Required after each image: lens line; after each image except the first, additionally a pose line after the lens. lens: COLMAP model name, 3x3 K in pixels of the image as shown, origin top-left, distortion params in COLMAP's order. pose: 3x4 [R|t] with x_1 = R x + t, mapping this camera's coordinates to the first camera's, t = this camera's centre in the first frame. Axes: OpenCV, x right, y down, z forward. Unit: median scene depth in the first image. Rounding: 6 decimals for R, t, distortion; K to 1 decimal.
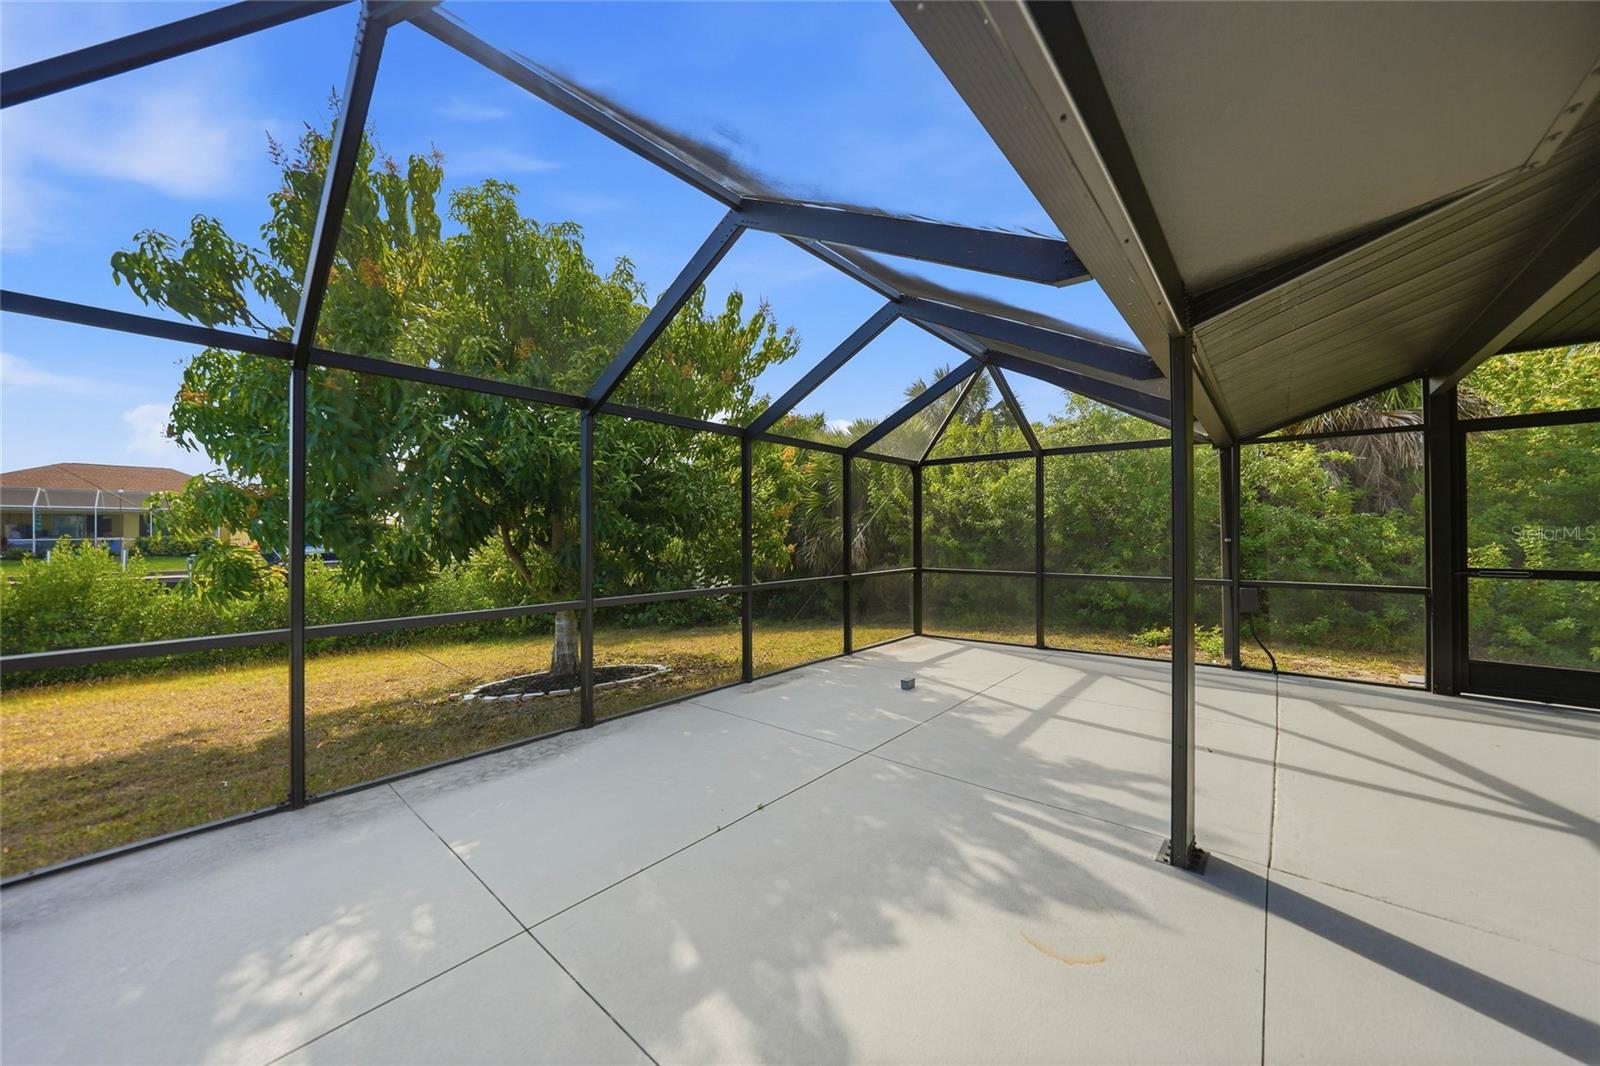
lens RADIAL K [[559.7, 0, 802.6], [0, 559.7, 528.7], [0, 0, 1]] dist [-0.027943, 0.006270]
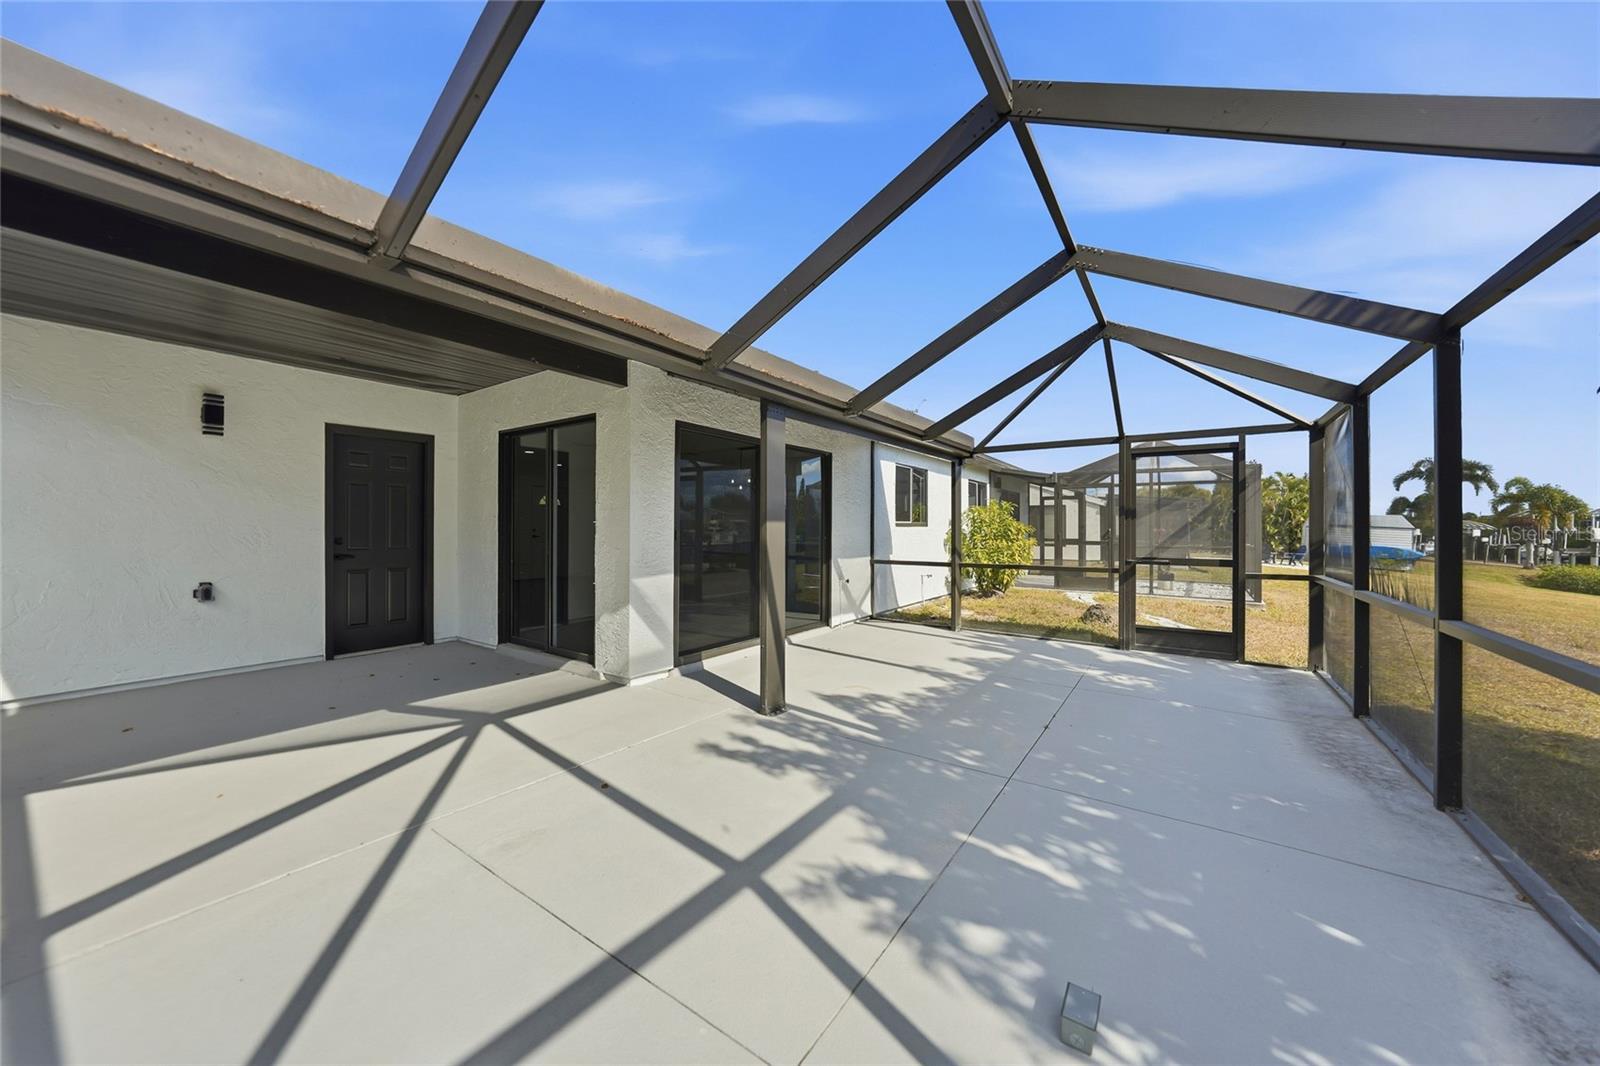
lens RADIAL K [[564.6, 0, 800.6], [0, 564.6, 524.4], [0, 0, 1]] dist [-0.026763, 0.006183]
pose [[-0.994074, 0.002168, -0.108686, 0.563276], [0.003757, 0.999889, -0.014414, 0.025938], [0.108643, -0.014737, -0.993972, 1.957165]]
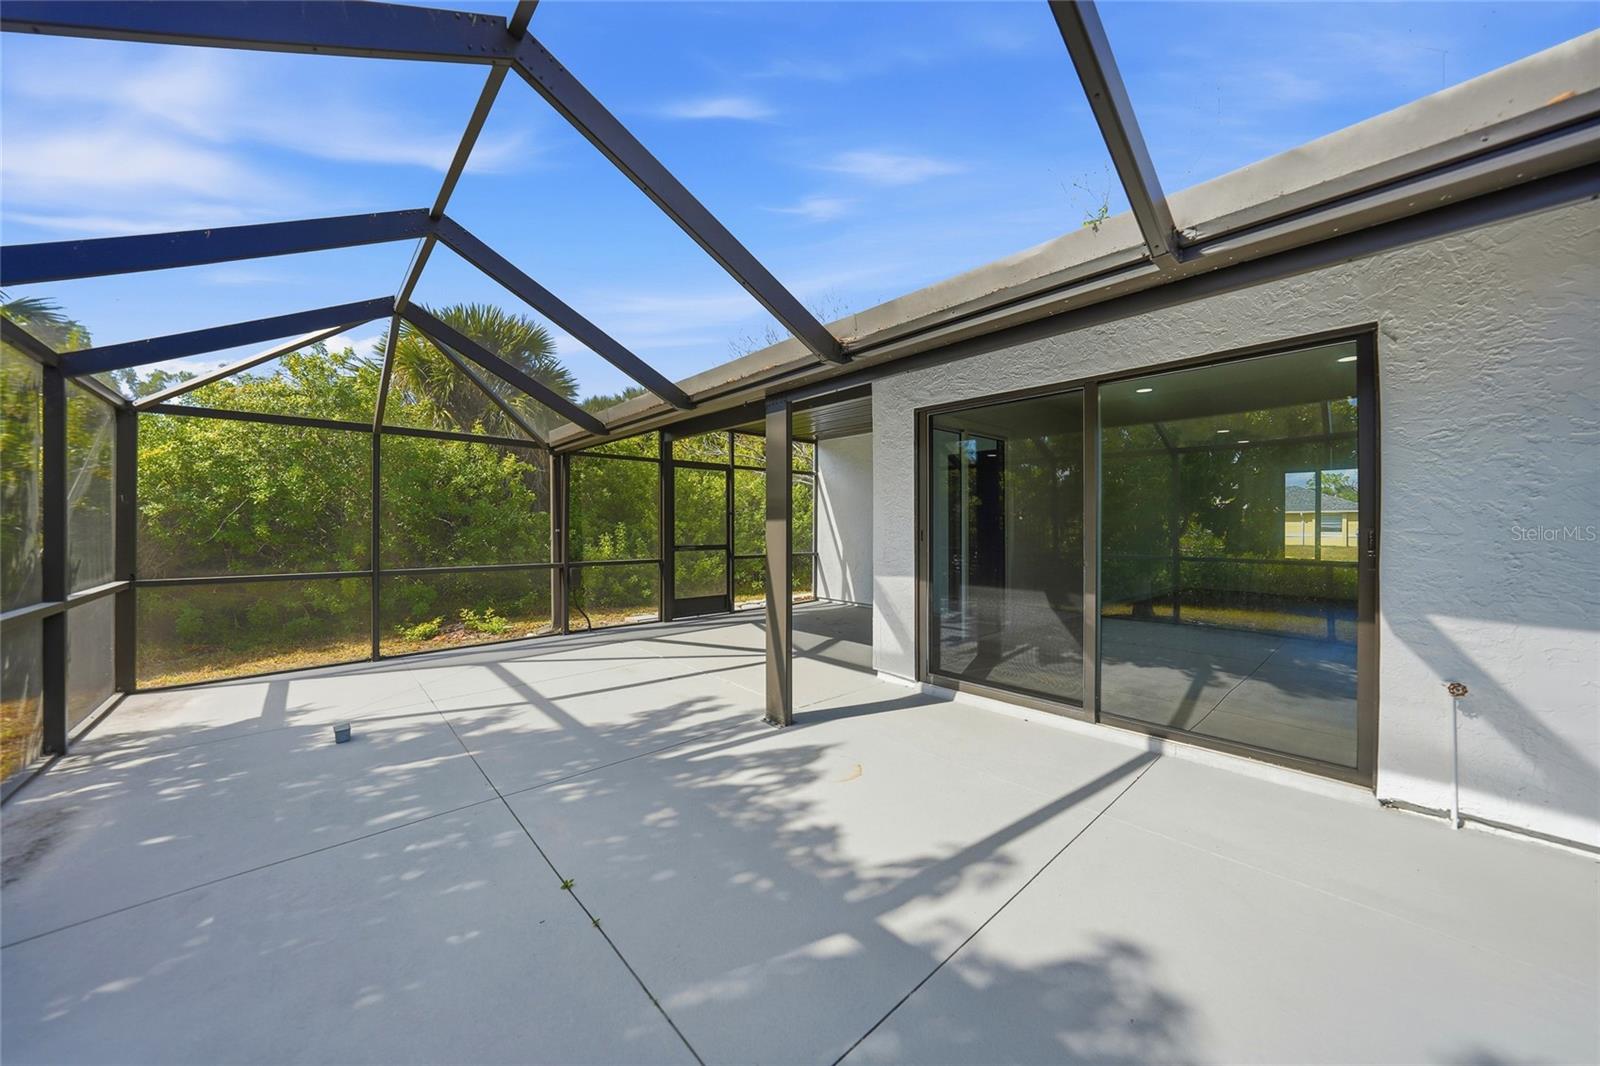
lens RADIAL K [[559.7, 0, 802.6], [0, 559.7, 528.7], [0, 0, 1]] dist [-0.027943, 0.006270]
pose [[0.122418, 0.001998, 0.992477, -0.656756], [-0.009415, 0.999955, -0.000852, 0.020003], [-0.992434, -0.009240, 0.122431, 0.519456]]
